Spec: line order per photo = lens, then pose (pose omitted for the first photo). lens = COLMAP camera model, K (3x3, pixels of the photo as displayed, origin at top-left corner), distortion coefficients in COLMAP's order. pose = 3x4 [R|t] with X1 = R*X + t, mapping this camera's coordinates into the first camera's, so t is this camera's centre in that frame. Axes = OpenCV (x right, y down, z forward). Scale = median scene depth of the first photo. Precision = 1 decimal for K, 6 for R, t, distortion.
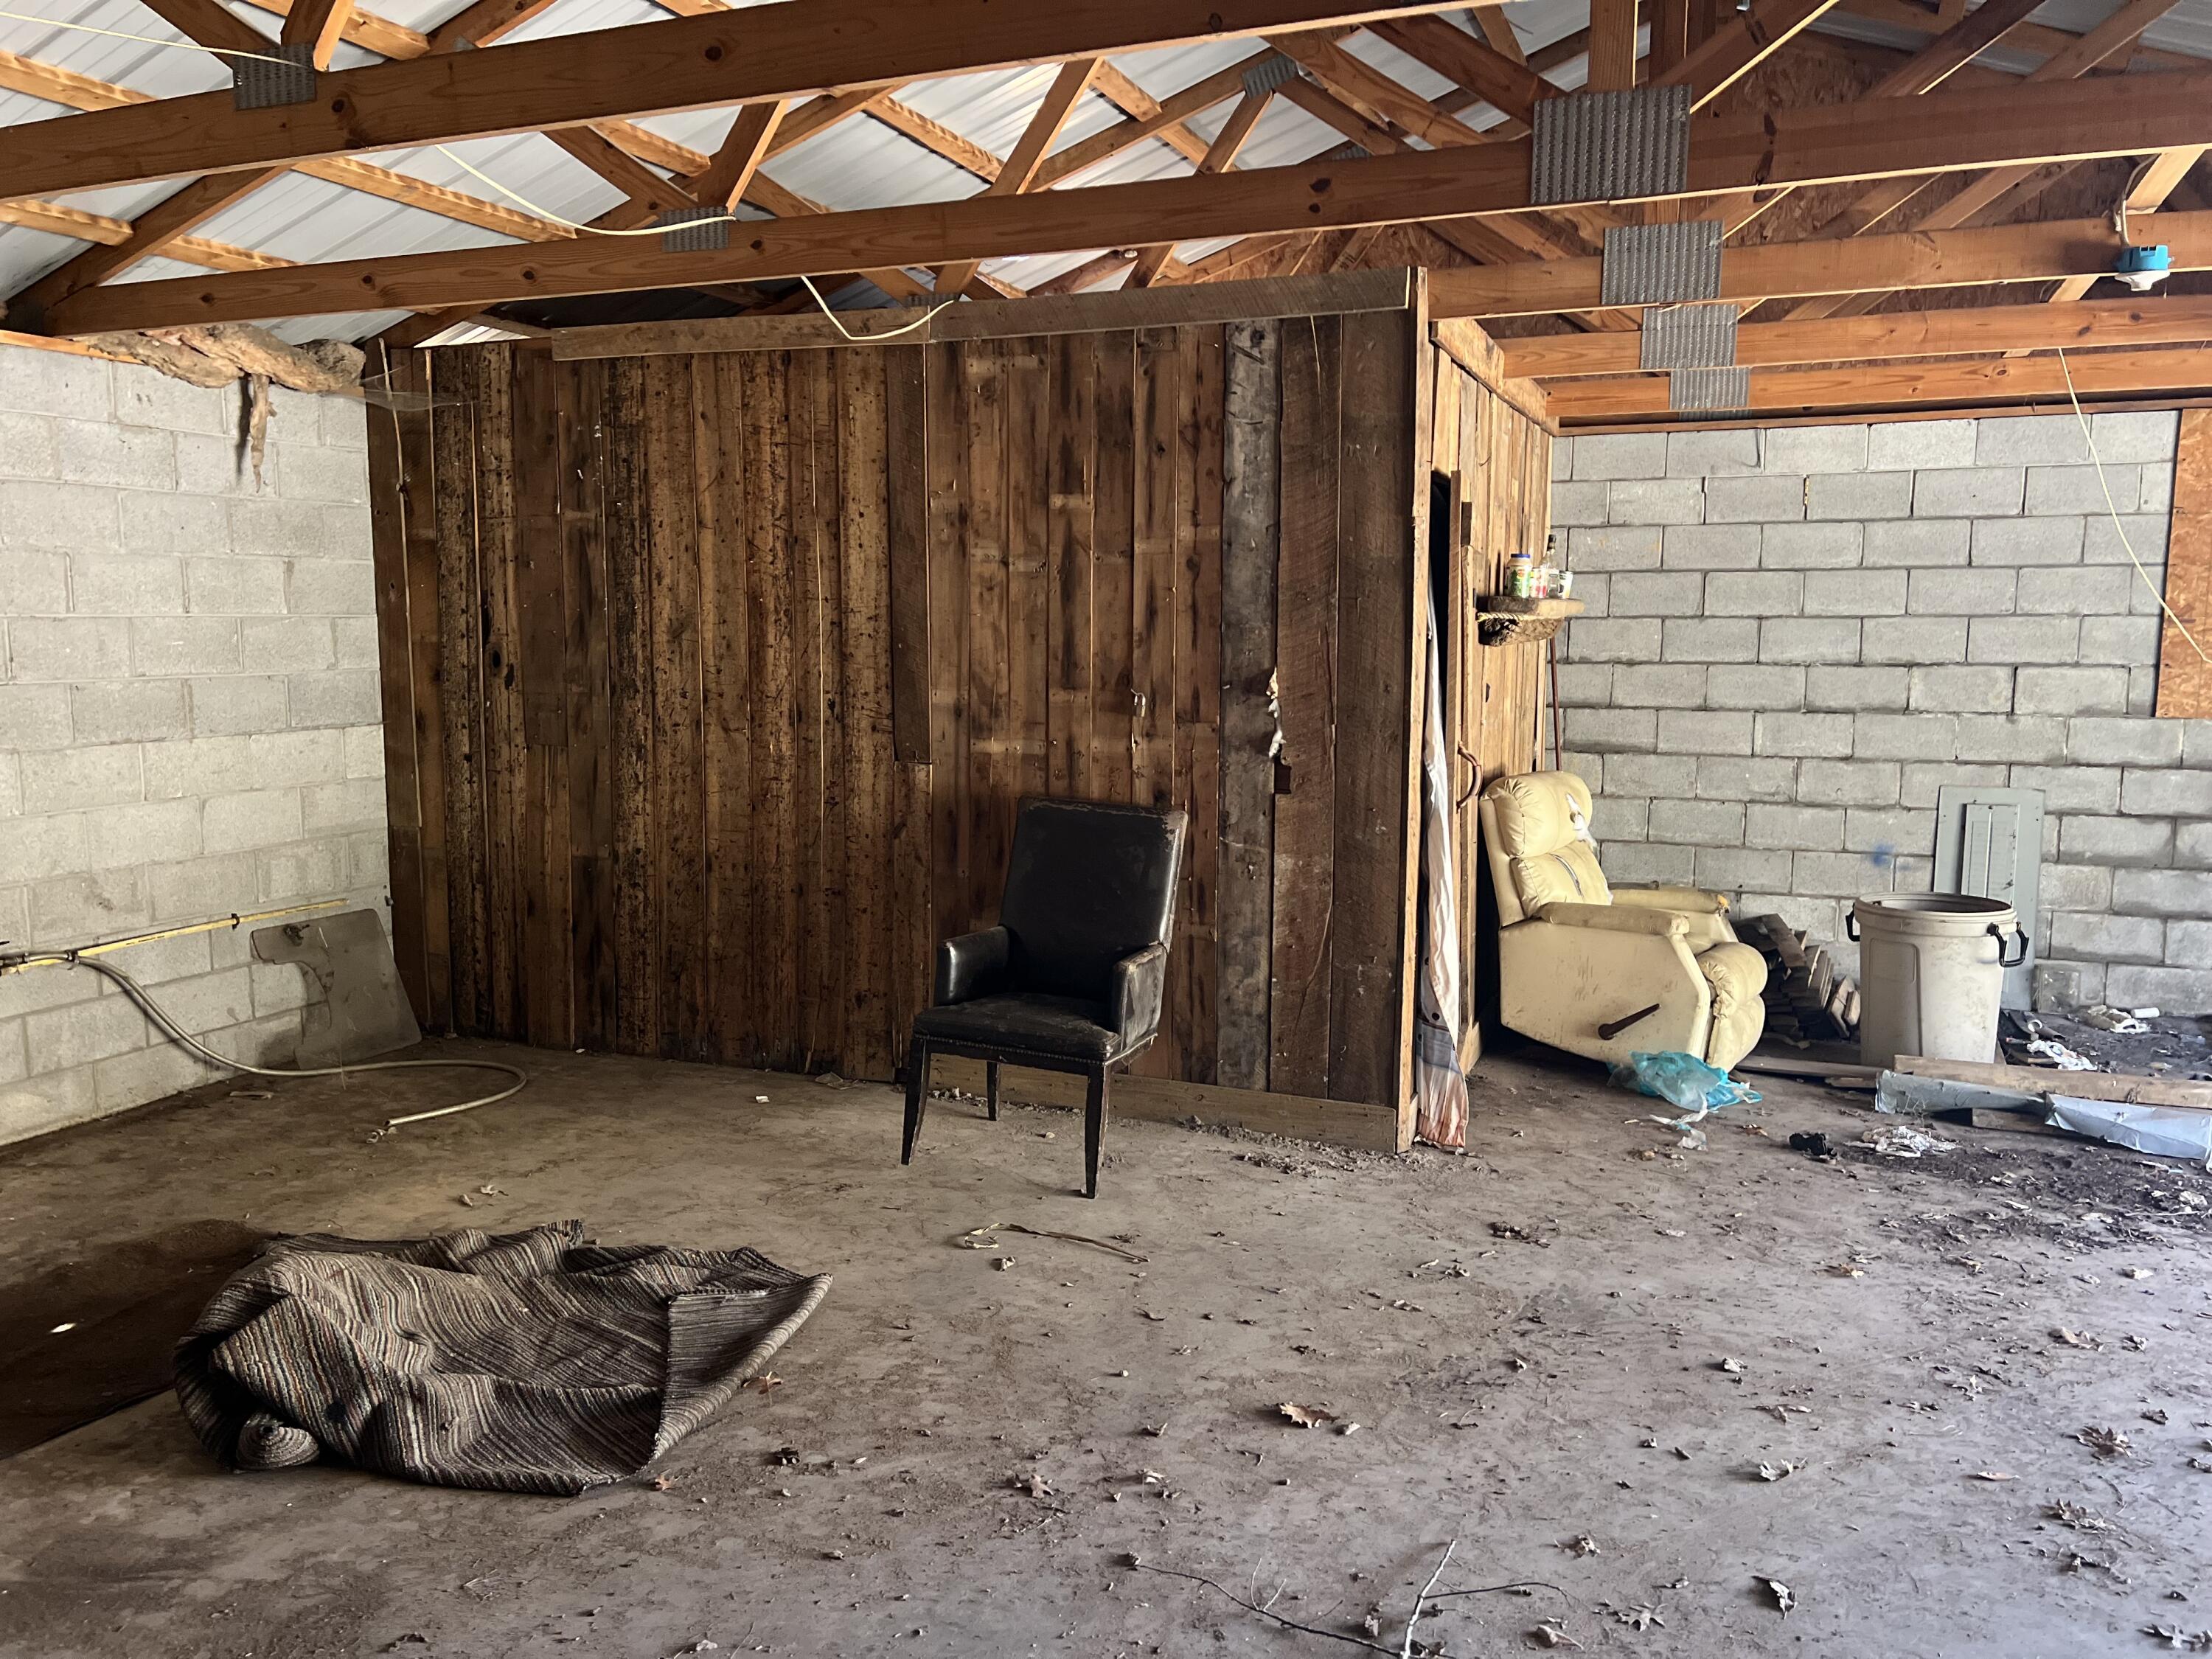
lens RADIAL K [[1665.1, 0, 1105.7], [0, 1665.1, 842.4], [0, 0, 1]] dist [0.062380, -0.075521]
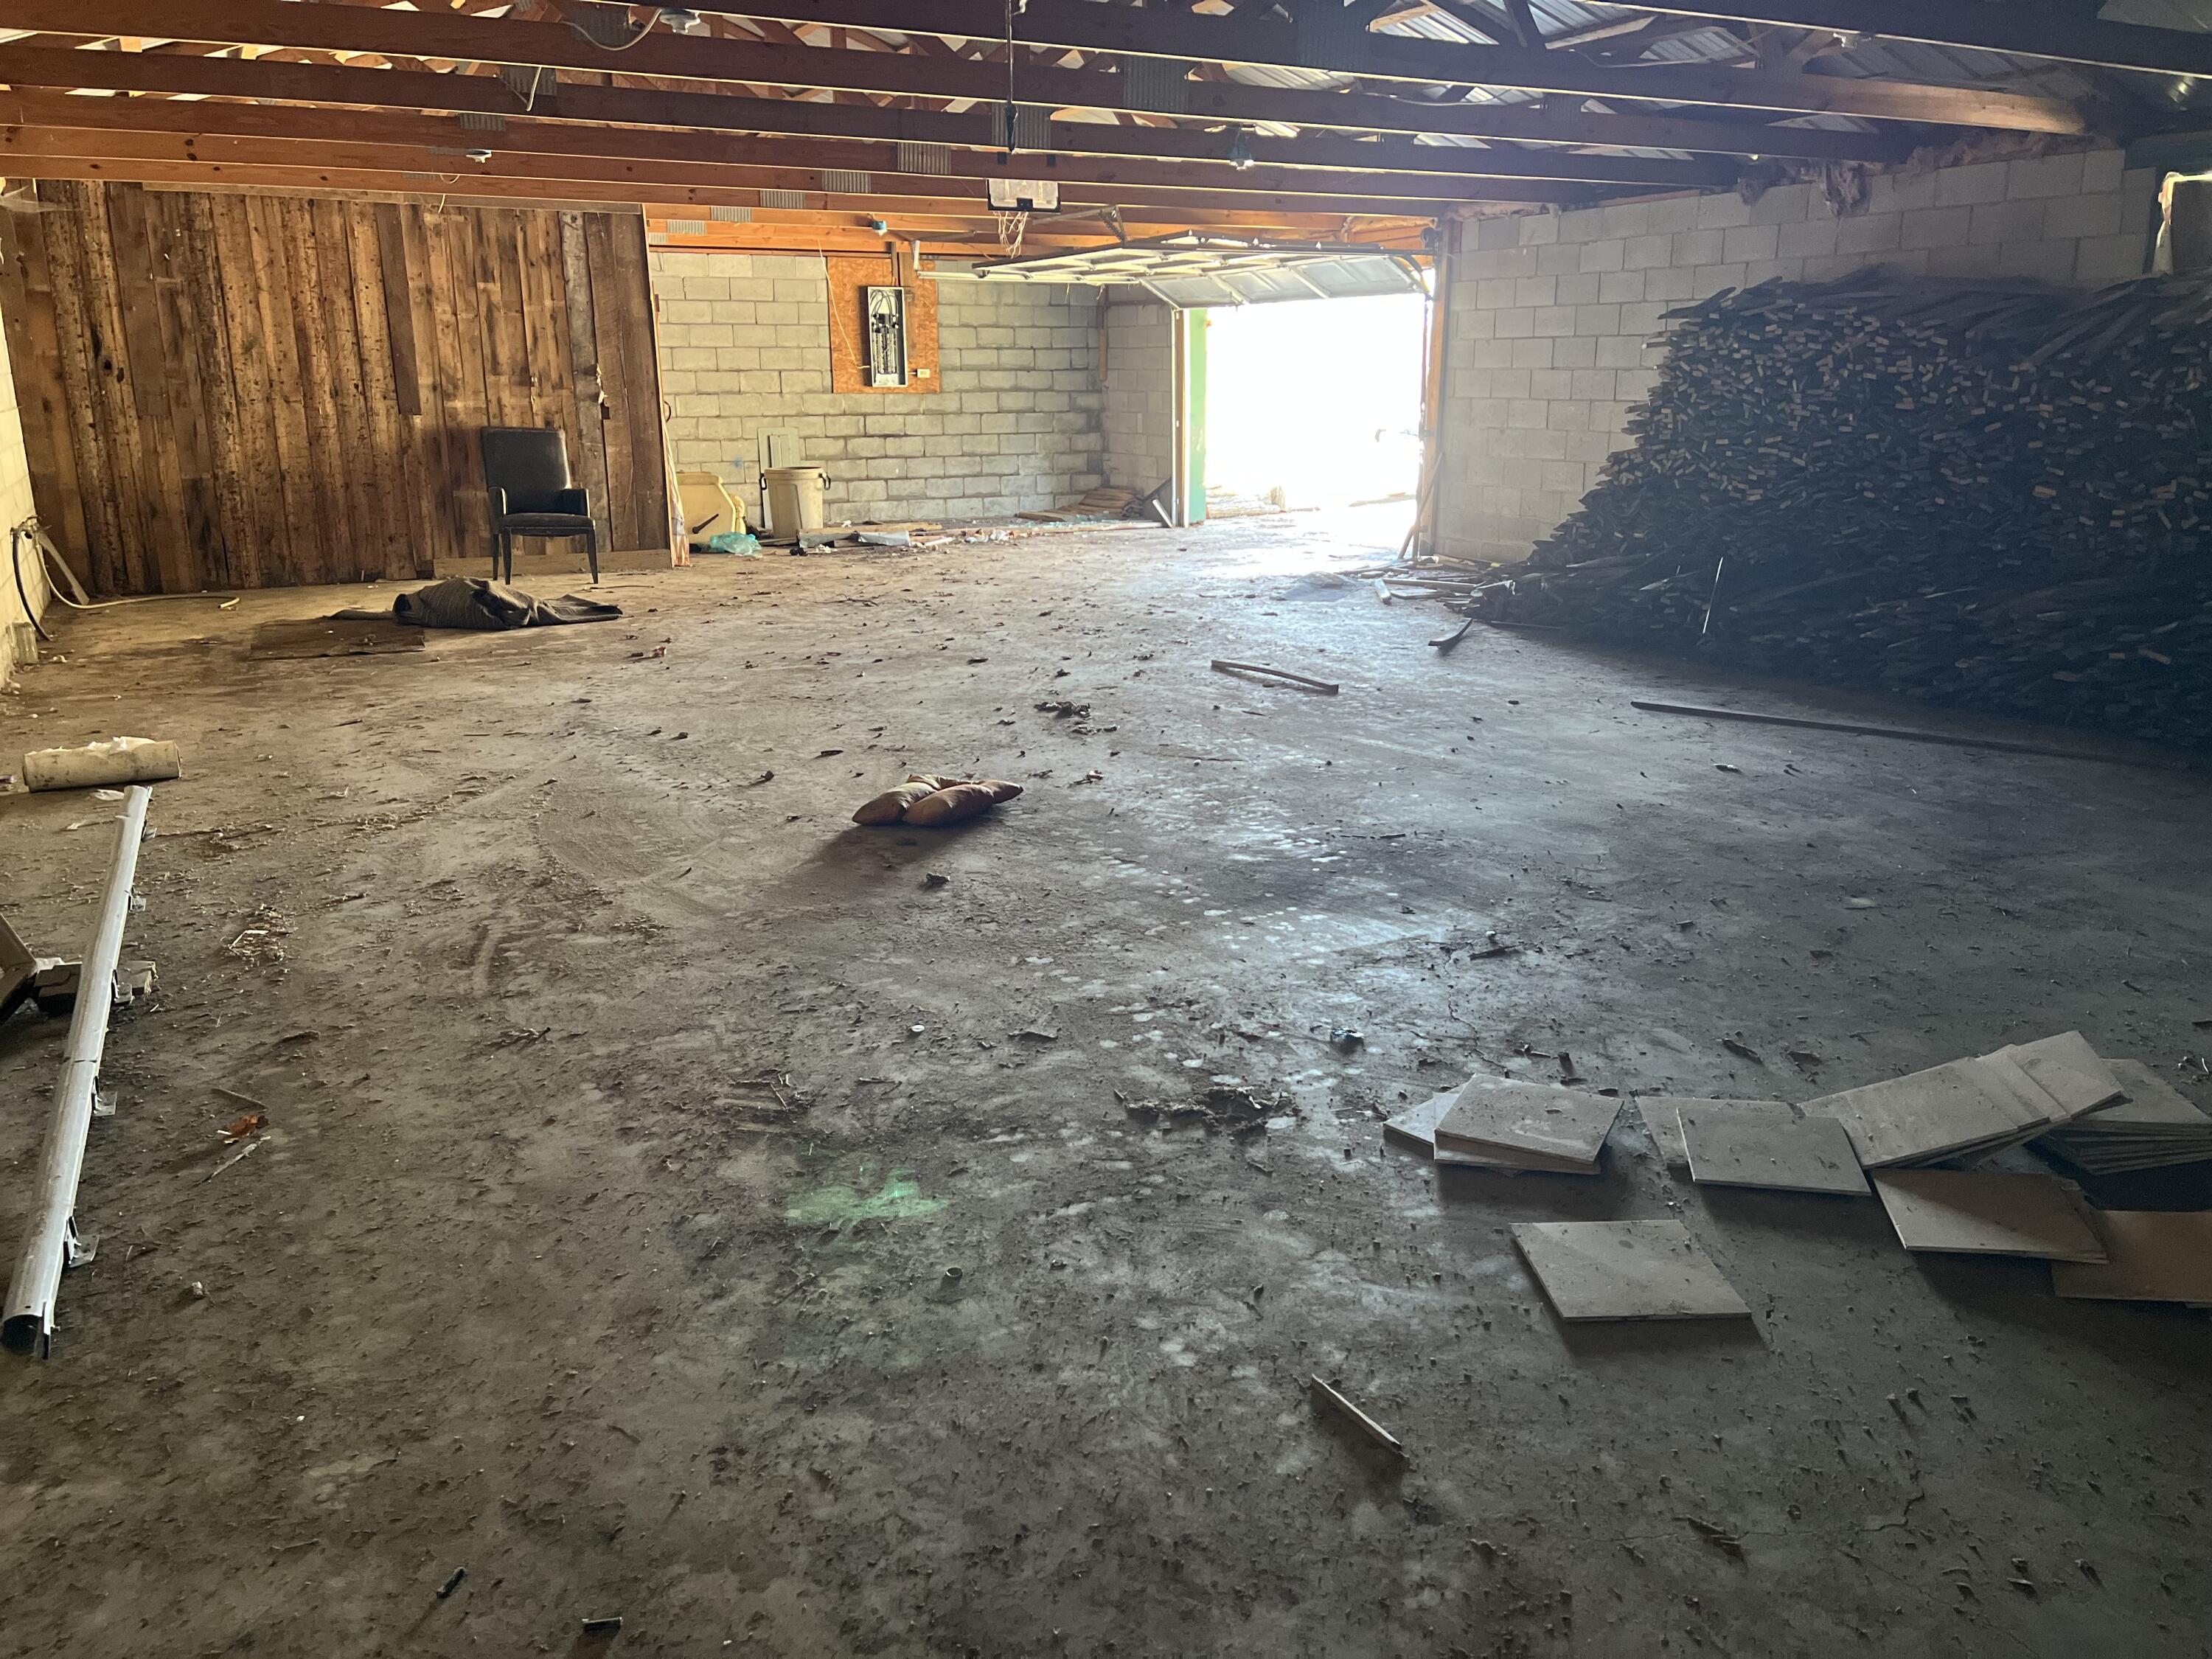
lens RADIAL K [[1666.4, 0, 1115.5], [0, 1666.4, 832.5], [0, 0, 1]] dist [0.070645, -0.081227]
pose [[0.634602, -0.211149, 0.743435, -1.191576], [0.108233, 0.976755, 0.185027, 0.160934], [-0.765222, -0.036954, 0.642704, -0.989311]]
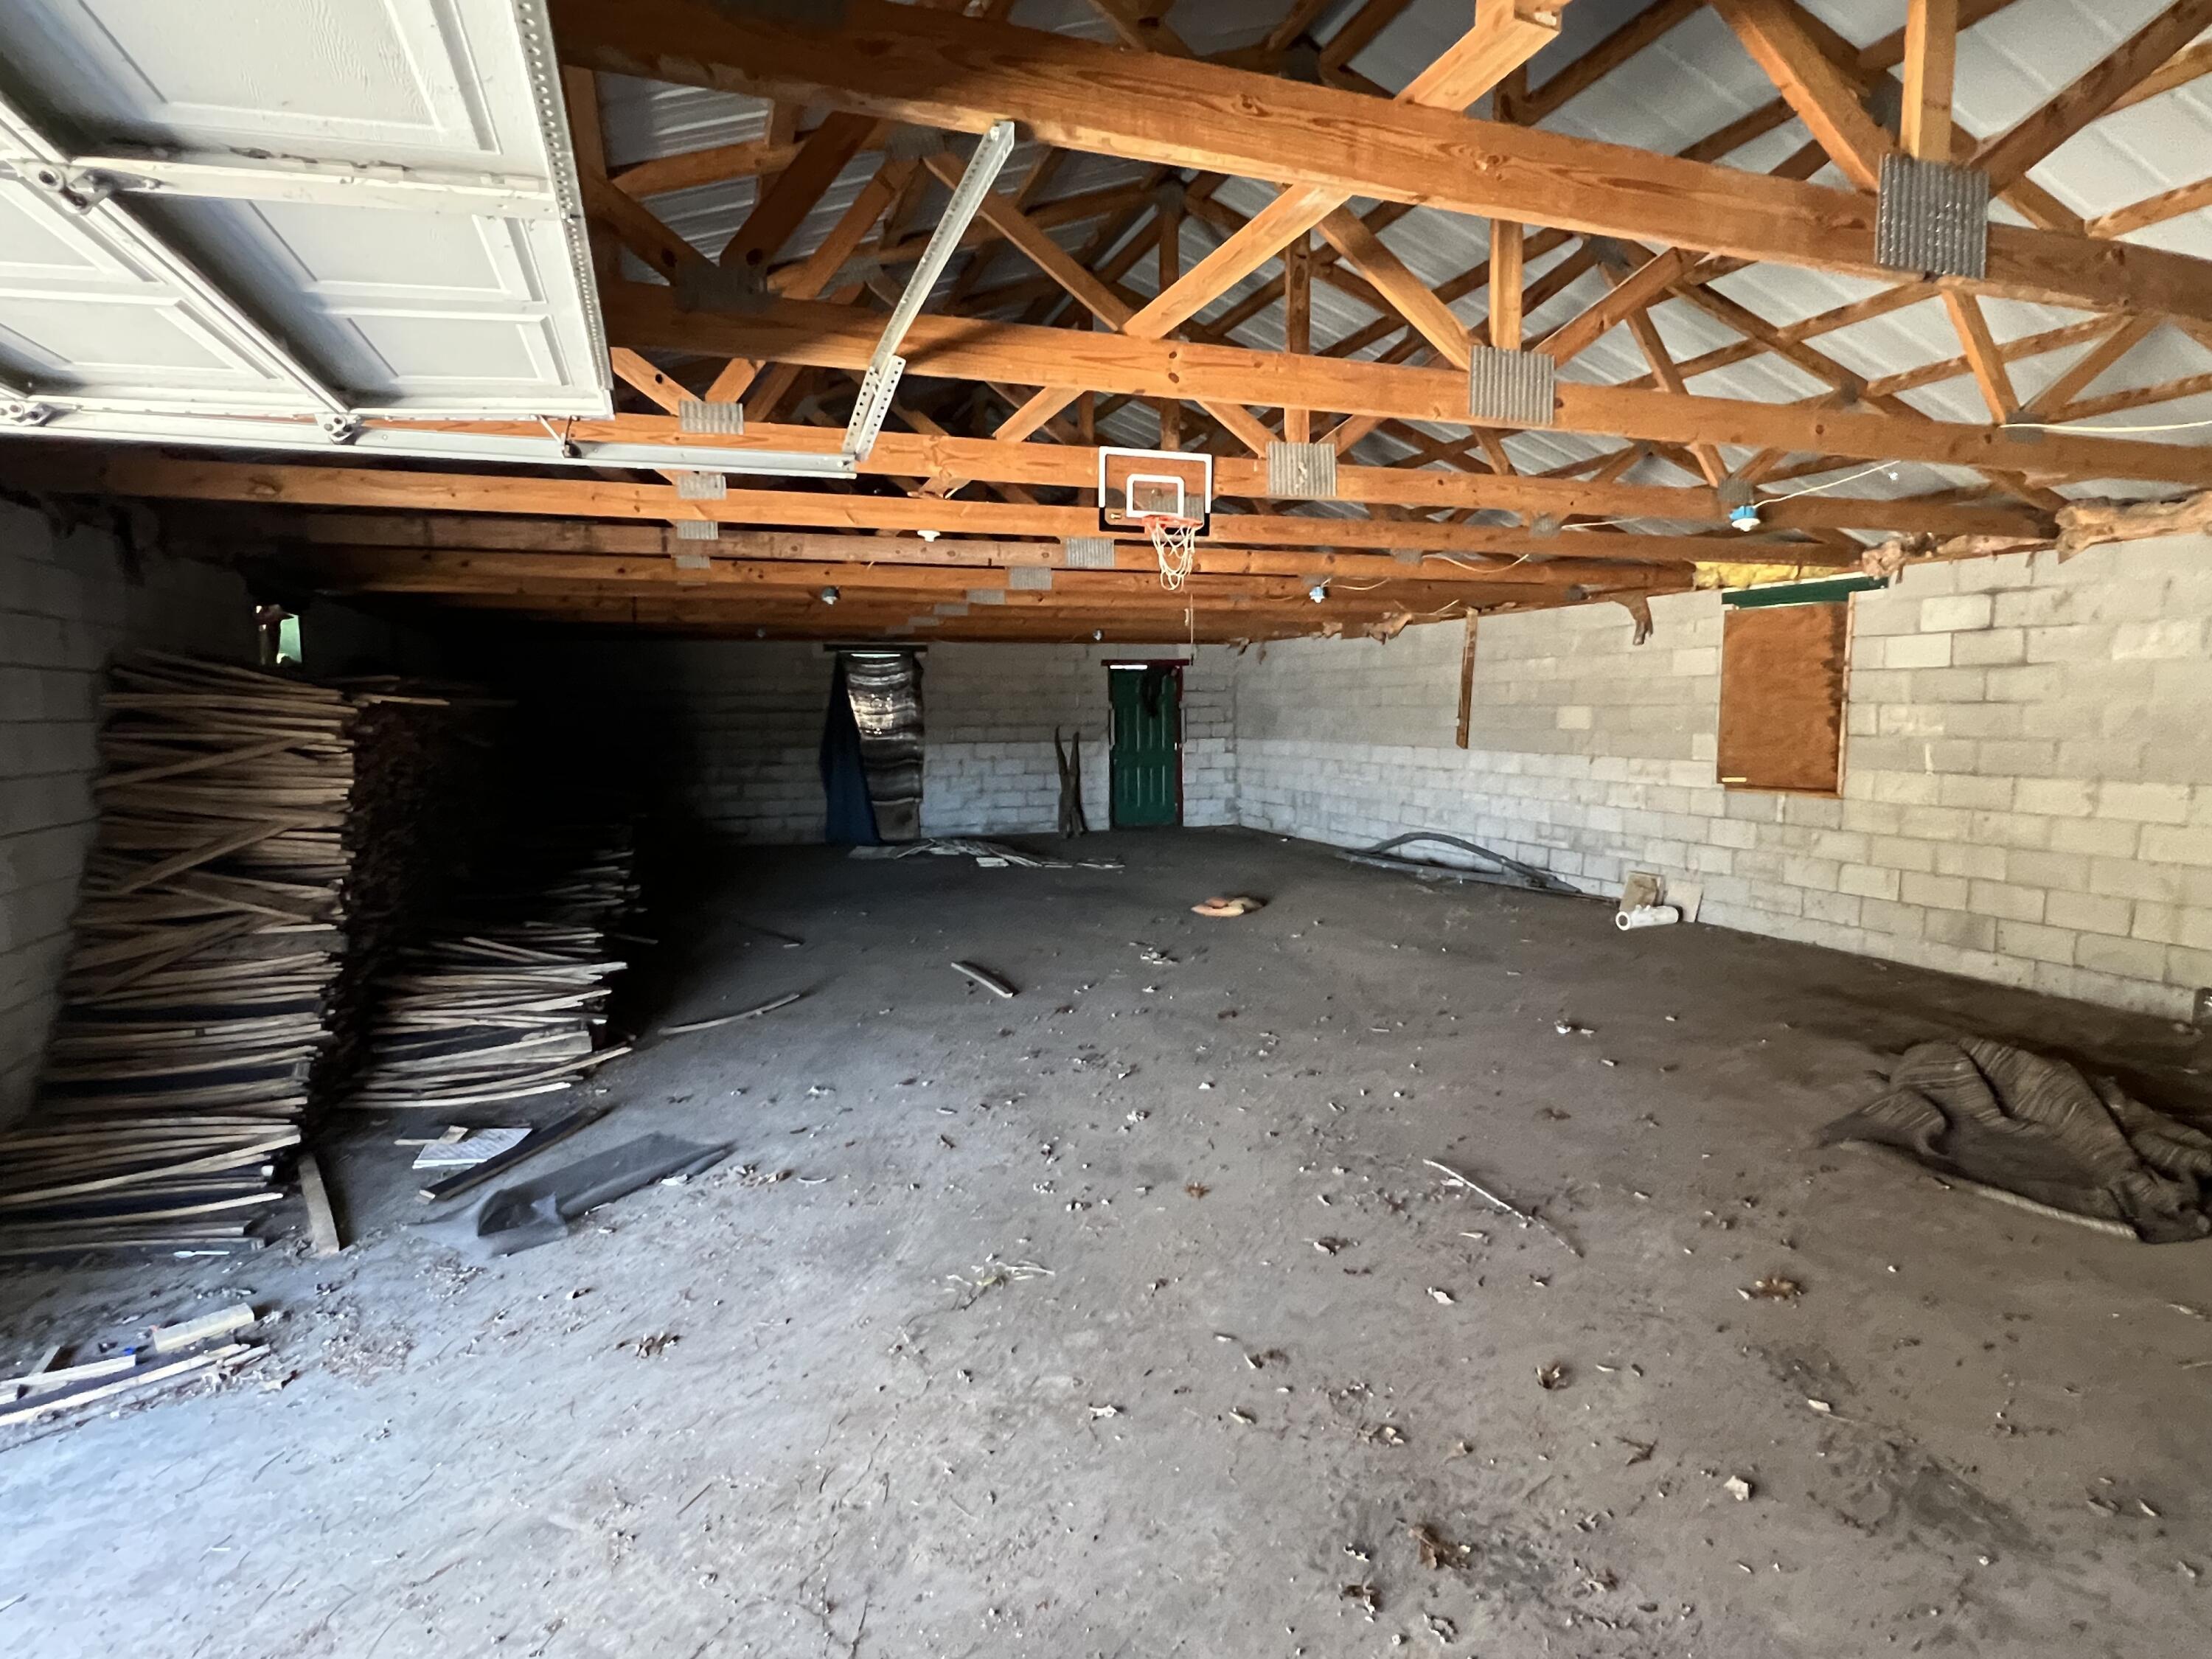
lens RADIAL K [[1174.3, 0, 1106.0], [0, 1174.3, 829.5], [0, 0, 1]] dist [-0.004023, 0.002237]
pose [[-0.738967, 0.075870, -0.669456, 0.631521], [-0.082415, 0.975998, 0.201583, -0.095219], [0.668681, 0.204136, -0.714978, 0.692783]]
